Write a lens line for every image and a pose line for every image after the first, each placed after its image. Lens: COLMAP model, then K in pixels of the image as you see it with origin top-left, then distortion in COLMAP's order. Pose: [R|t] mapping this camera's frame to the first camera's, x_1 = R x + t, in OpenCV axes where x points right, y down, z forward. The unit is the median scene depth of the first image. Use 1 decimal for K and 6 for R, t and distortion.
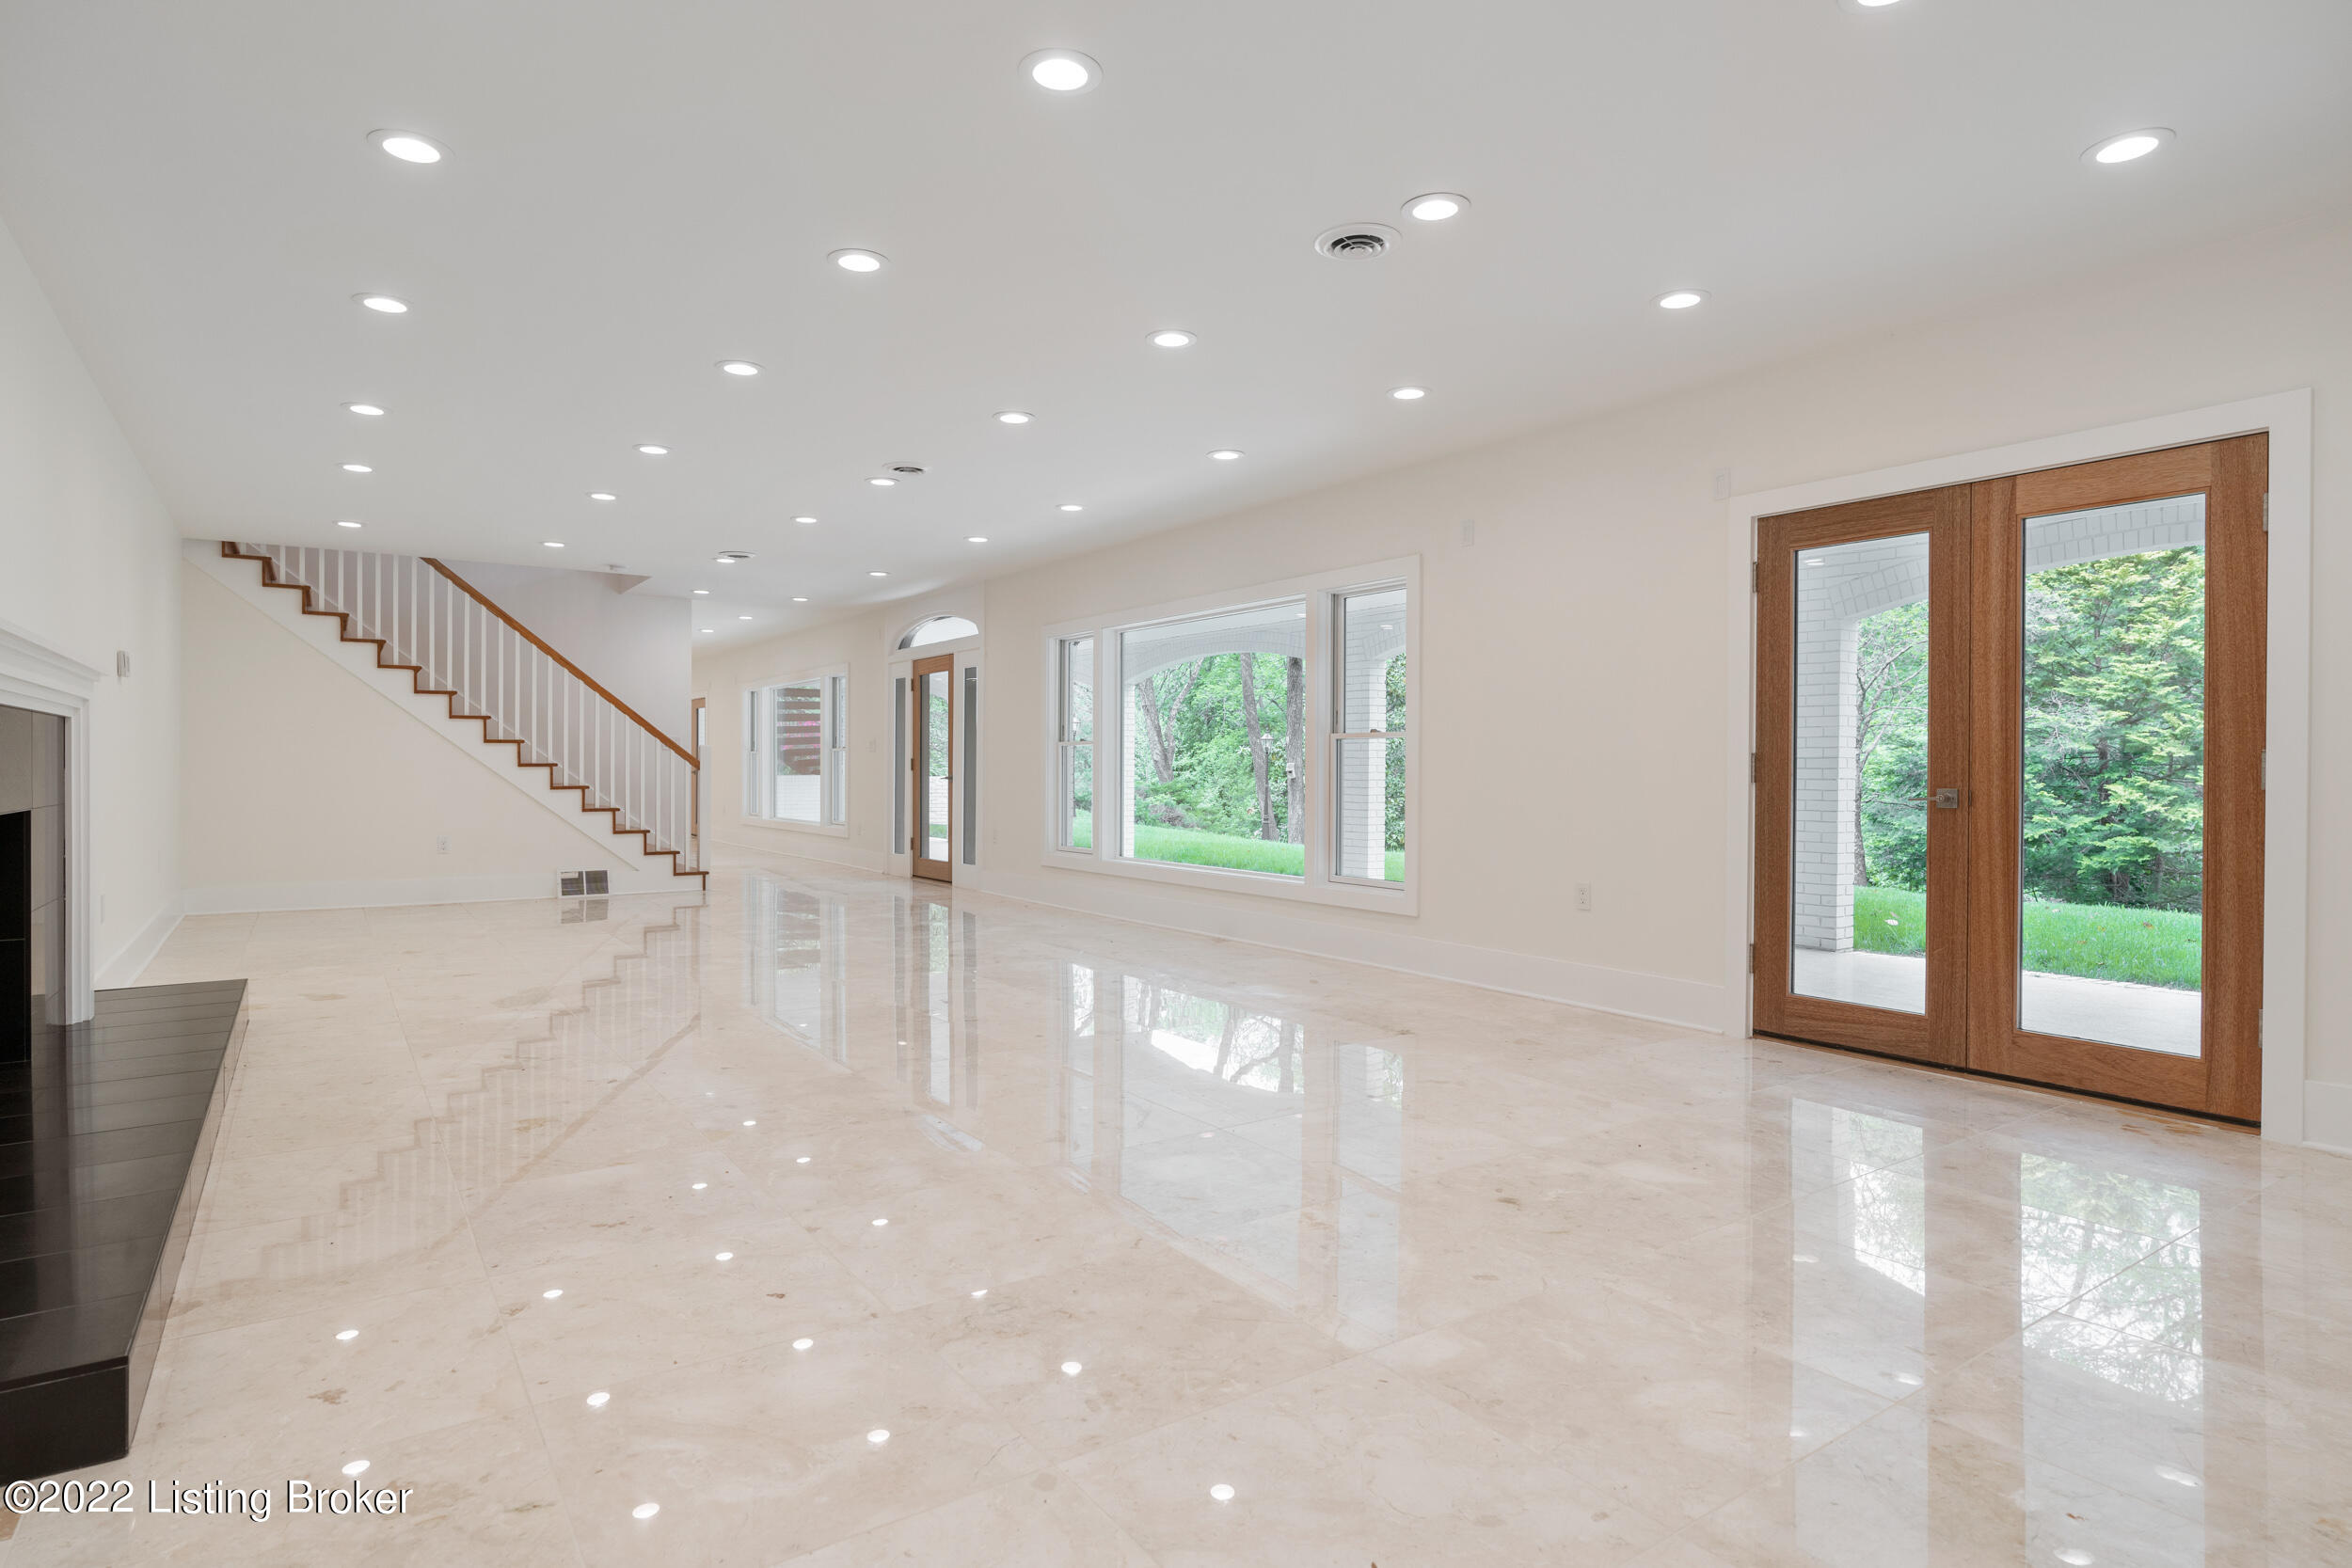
lens RADIAL K [[1263.2, 0, 1170.7], [0, 1263.2, 764.8], [0, 0, 1]] dist [0.003910, 0.000128]
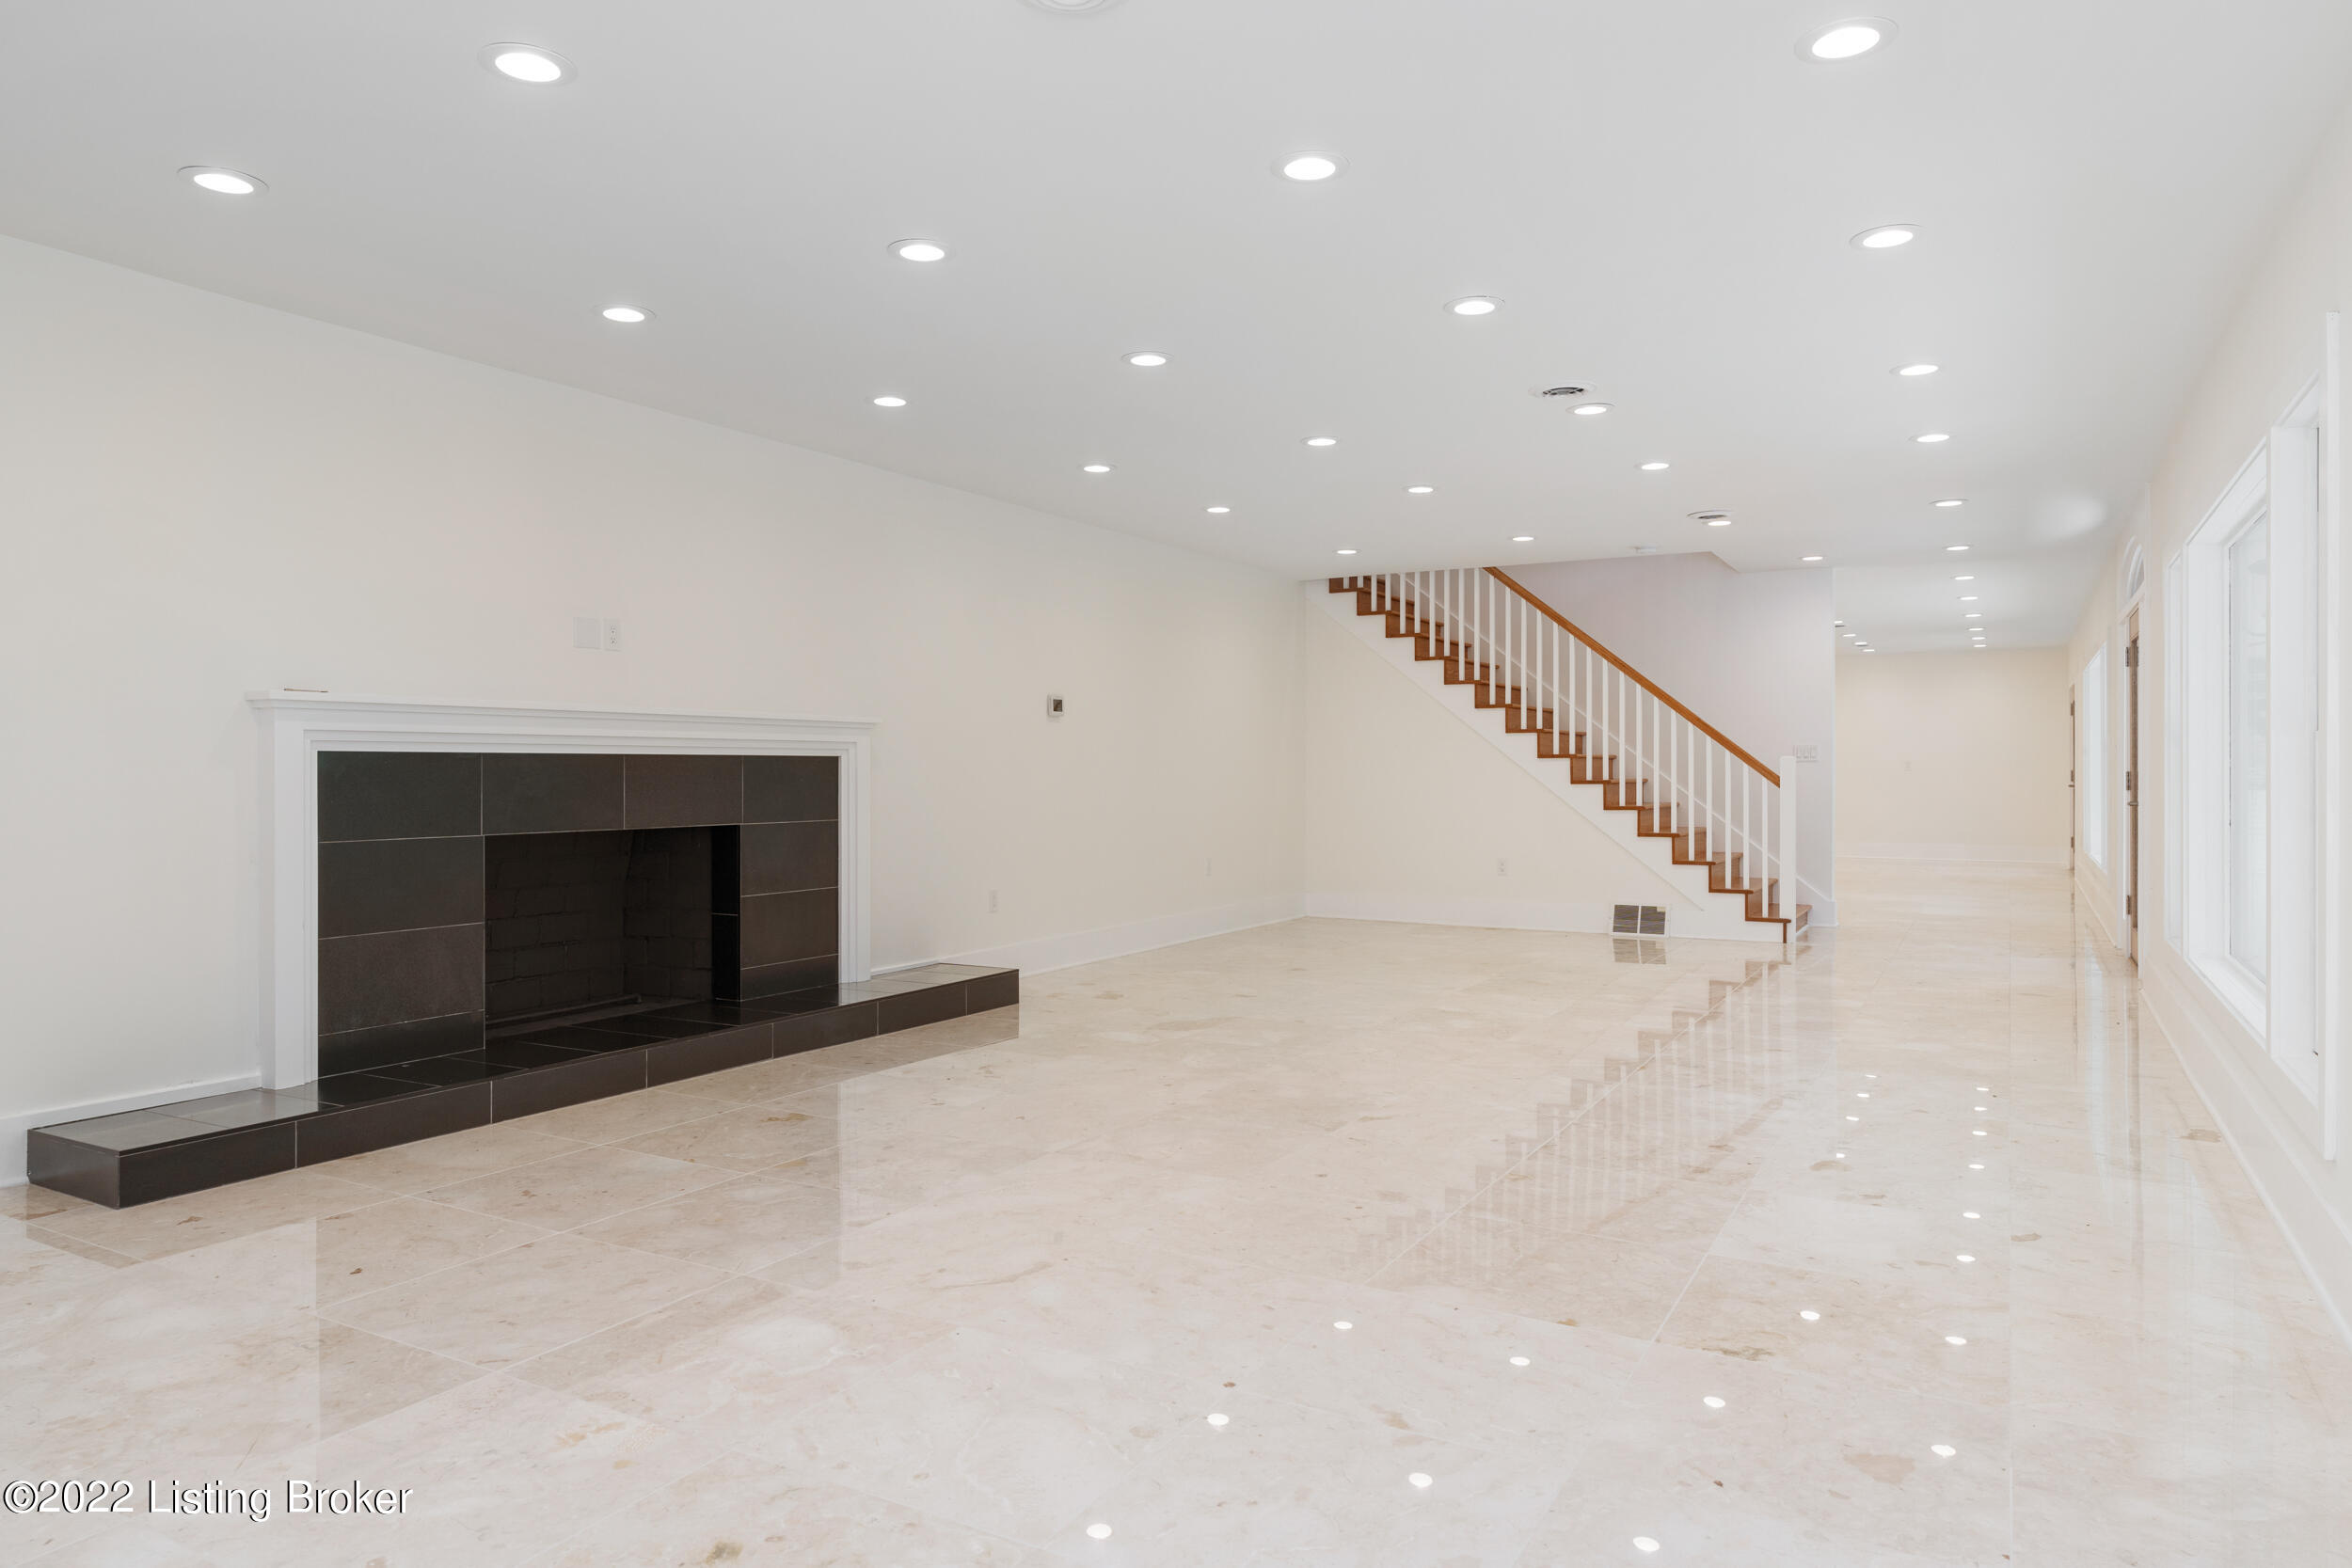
lens RADIAL K [[1479.9, 0, 1169.7], [0, 1479.9, 790.2], [0, 0, 1]] dist [-0.002153, 0.001613]
pose [[0.429029, 0.012618, -0.903203, 0.312667], [0.001888, 0.999888, 0.014865, -0.009952], [0.903289, -0.008082, 0.428957, 0.279423]]
